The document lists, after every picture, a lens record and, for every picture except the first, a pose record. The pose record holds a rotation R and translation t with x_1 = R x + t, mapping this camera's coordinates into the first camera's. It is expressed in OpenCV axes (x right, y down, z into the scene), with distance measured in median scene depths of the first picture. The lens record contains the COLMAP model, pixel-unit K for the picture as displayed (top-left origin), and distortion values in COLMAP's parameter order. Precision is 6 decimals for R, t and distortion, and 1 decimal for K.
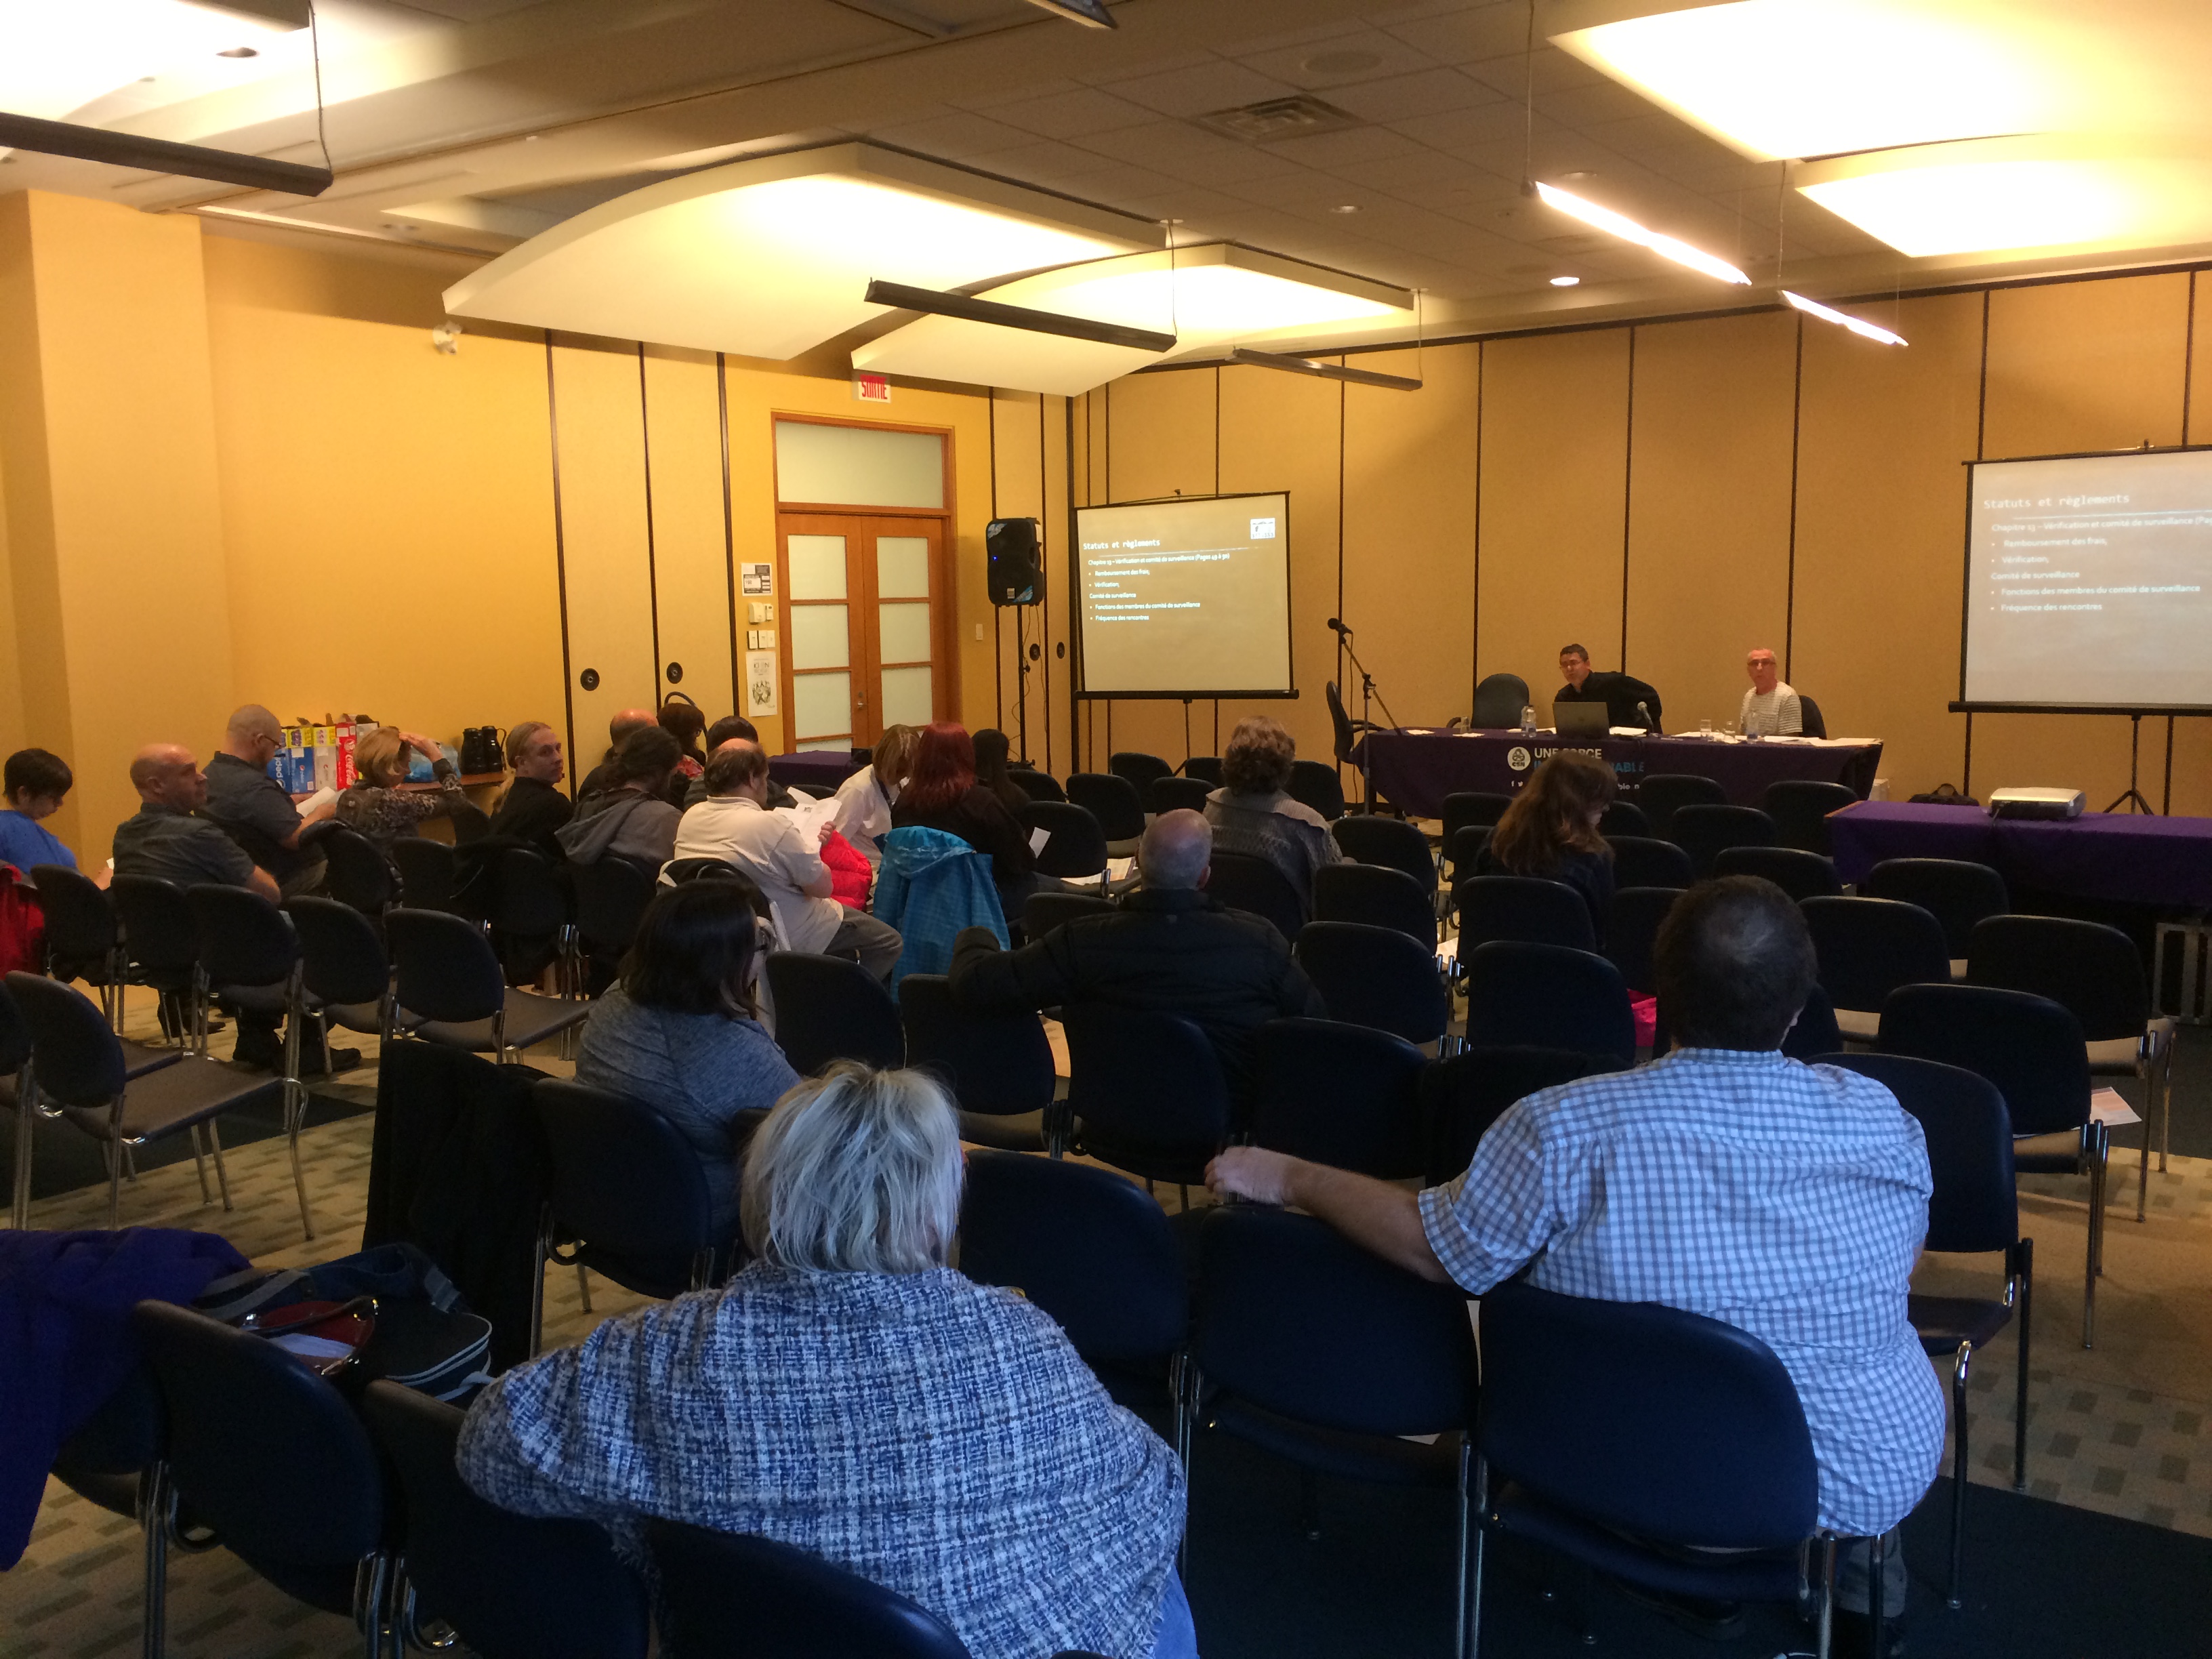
lens RADIAL K [[1865.8, 0, 1105.6], [0, 1865.8, 832.3], [0, 0, 1]] dist [0.045691, -0.017103]
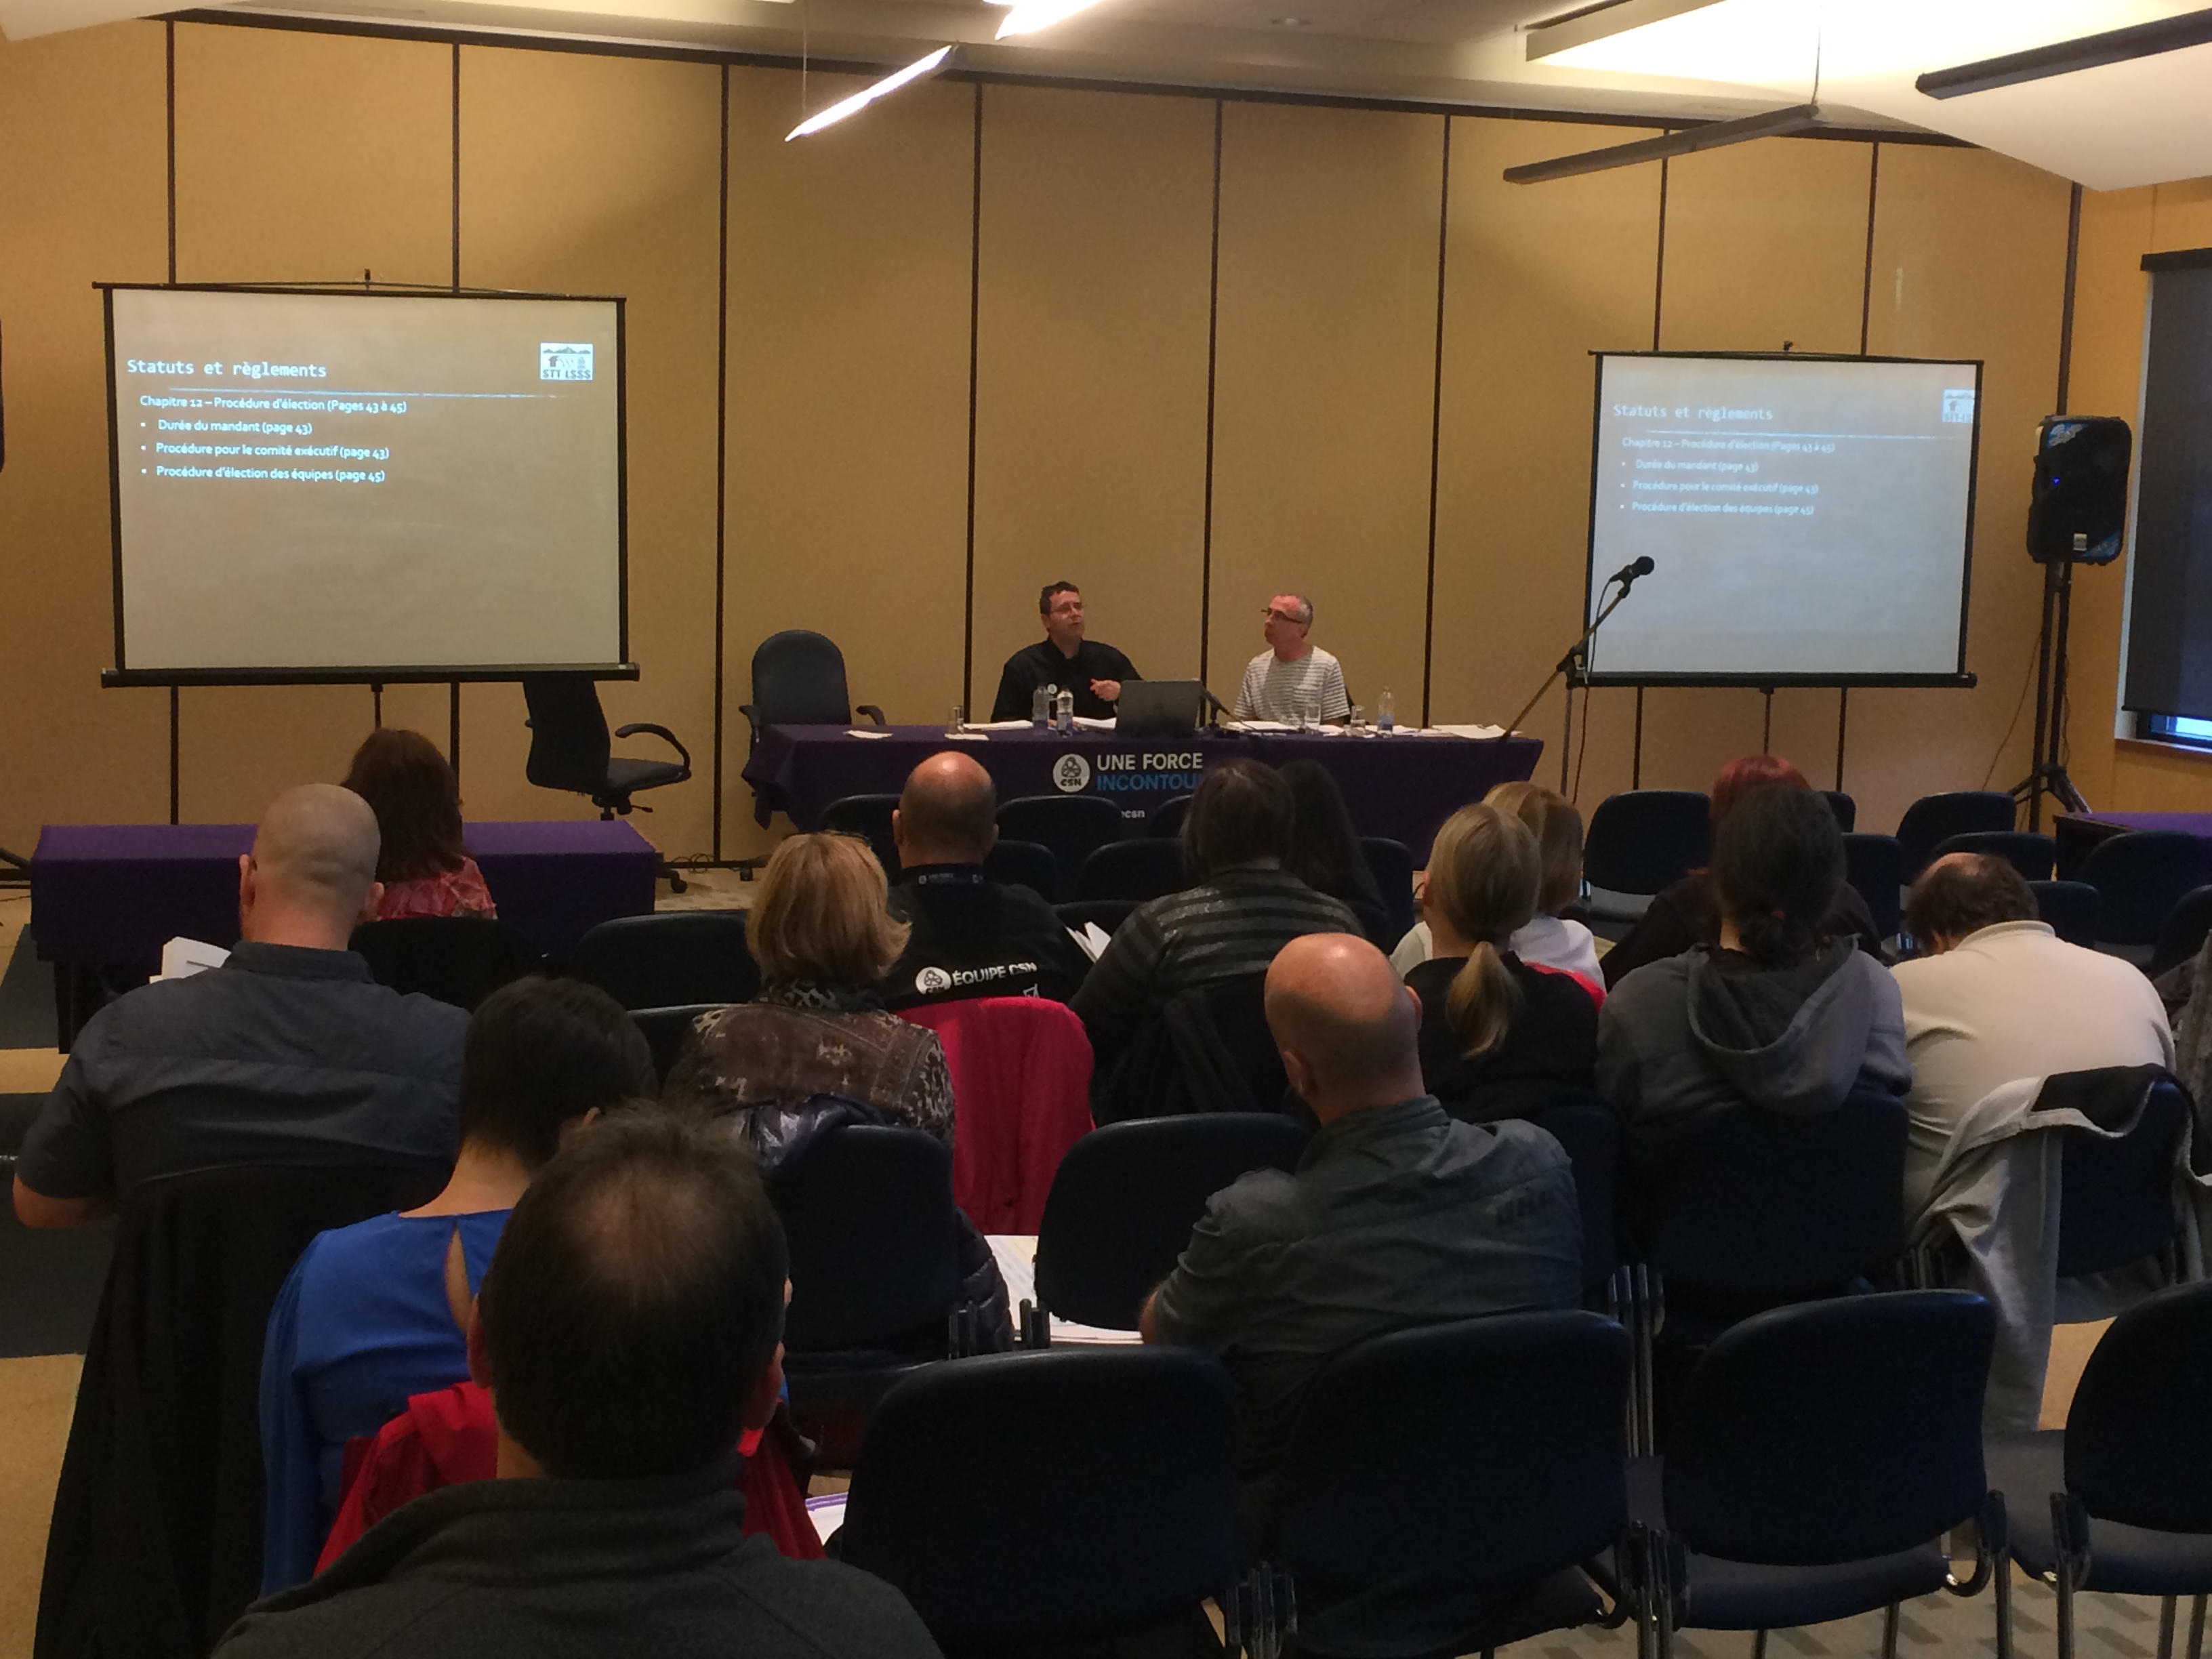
lens RADIAL K [[2872.4, 0, 1110.7], [0, 2872.4, 835.5], [0, 0, 1]] dist [0.049654, 0.000000]
pose [[0.615718, -0.059744, 0.785698, -0.514220], [0.065412, 0.997555, 0.024593, -0.041468], [-0.785246, 0.036252, 0.618121, 0.409593]]
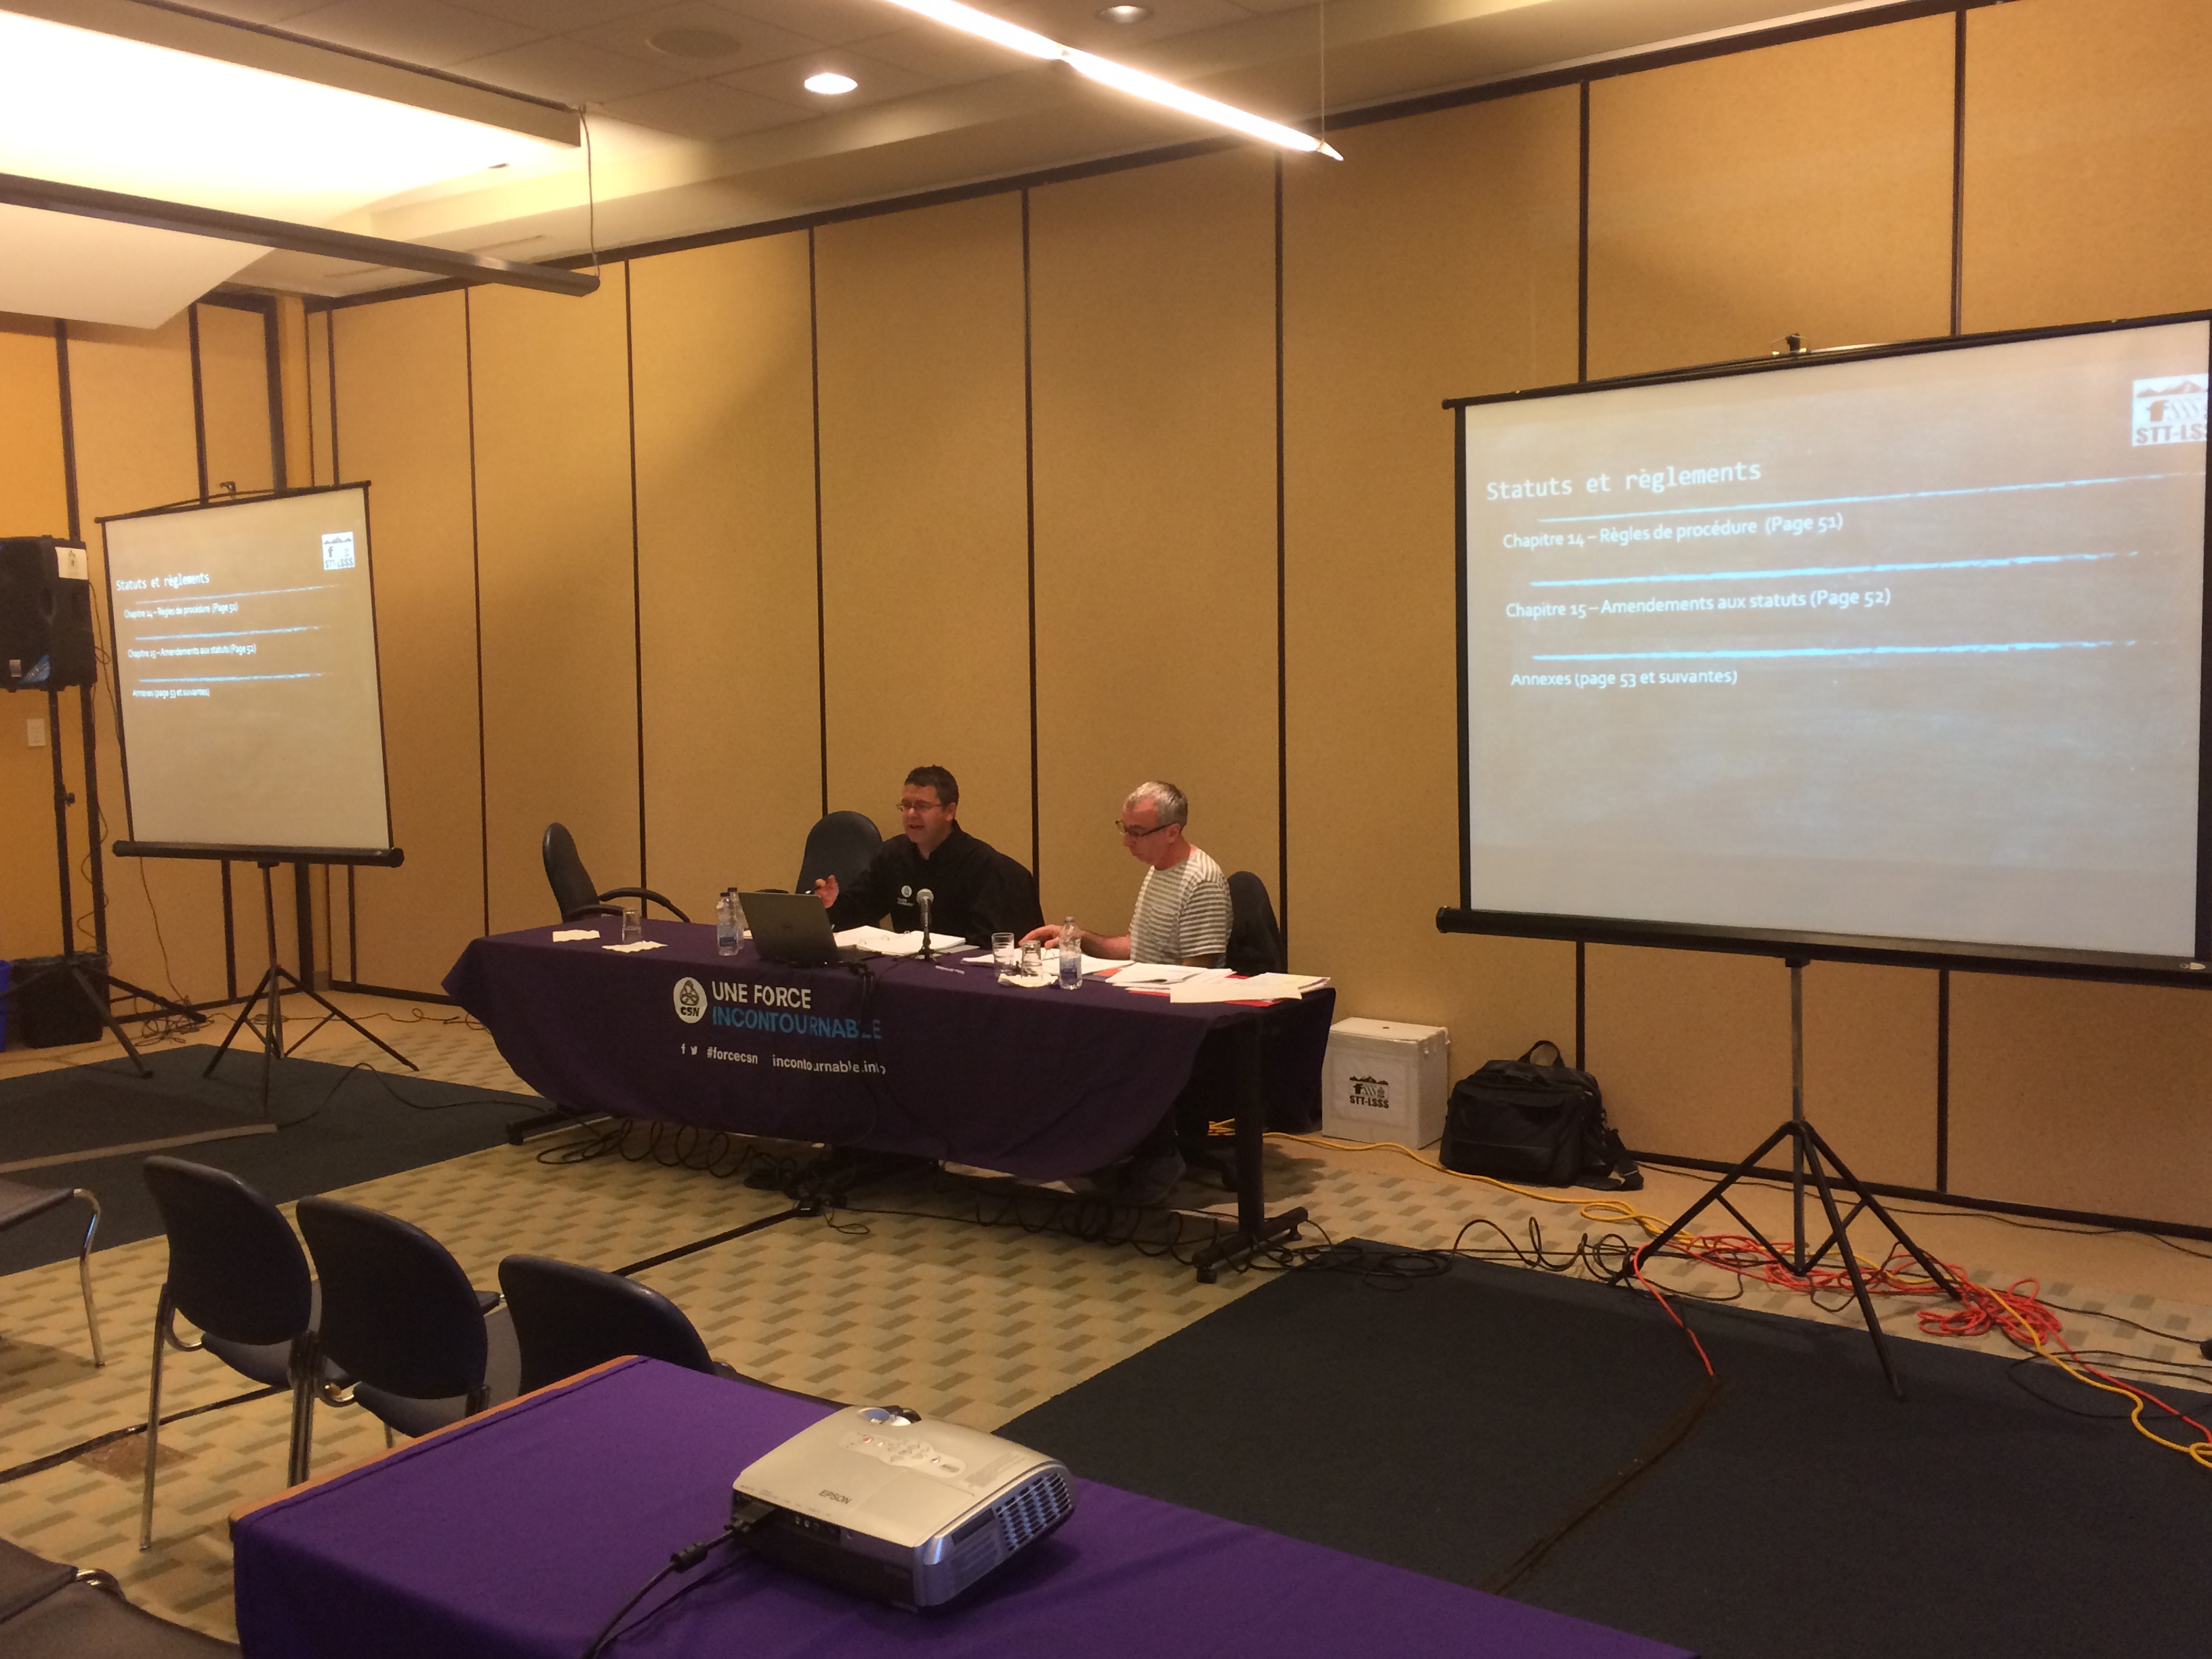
lens RADIAL K [[2010.6, 0, 1108.4], [0, 2010.6, 821.3], [0, 0, 1]] dist [0.035983, 0.000000]
pose [[0.999954, -0.000936, -0.009598, 0.340325], [0.000521, 0.999067, -0.043193, -0.064287], [0.009629, 0.043186, 0.999021, 0.457184]]
